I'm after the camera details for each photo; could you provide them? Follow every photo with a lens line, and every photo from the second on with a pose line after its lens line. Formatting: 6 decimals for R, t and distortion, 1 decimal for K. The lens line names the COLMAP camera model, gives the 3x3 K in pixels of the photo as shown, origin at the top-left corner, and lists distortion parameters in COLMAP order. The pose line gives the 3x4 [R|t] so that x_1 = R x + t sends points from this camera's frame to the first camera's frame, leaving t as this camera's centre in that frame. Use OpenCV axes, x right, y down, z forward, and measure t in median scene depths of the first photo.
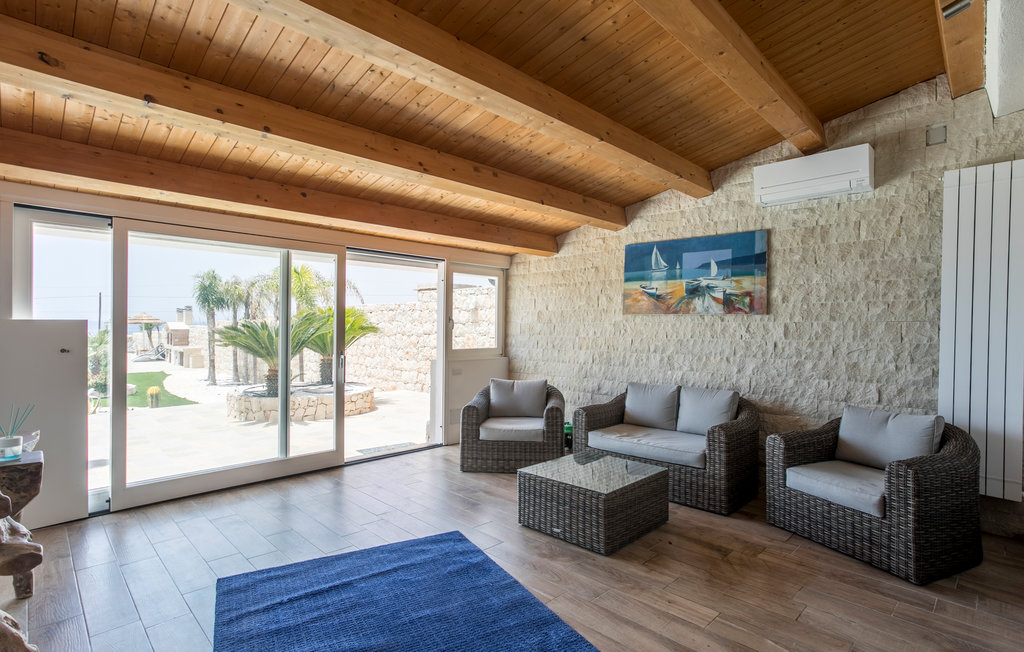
lens RADIAL K [[495.4, 0, 512.3], [0, 495.4, 326.5], [0, 0, 1]] dist [-0.020575, 0.001205]
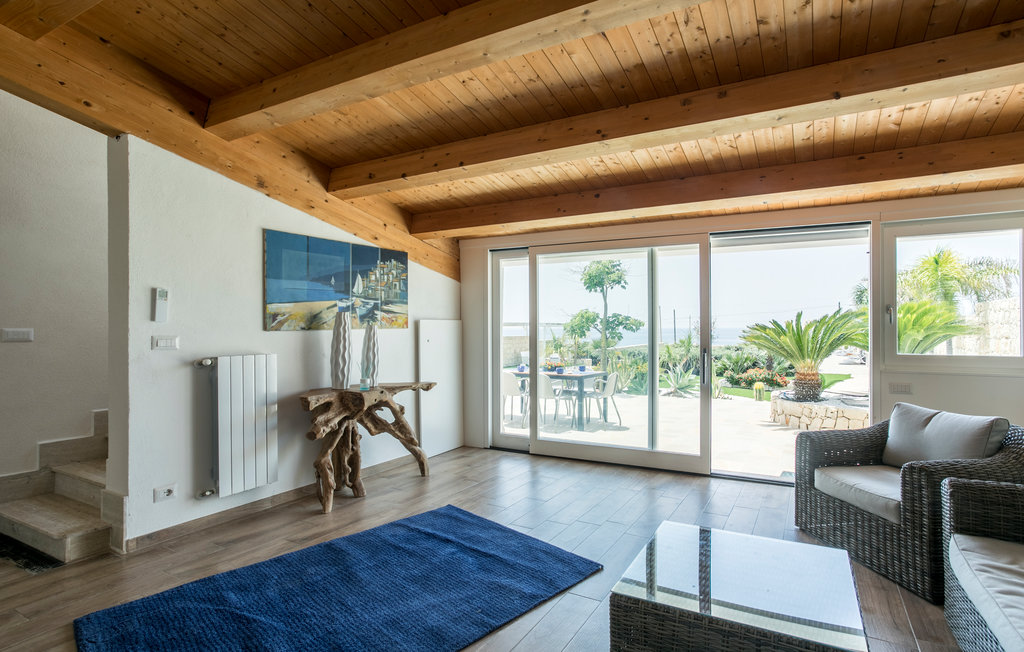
lens RADIAL K [[495.4, 0, 517.1], [0, 495.4, 334.0], [0, 0, 1]] dist [-0.020575, 0.001205]
pose [[0.297796, 0.004263, -0.954620, 0.450189], [0.012880, 0.999881, 0.008483, 0.012654], [0.954543, -0.014822, 0.297706, 0.443490]]
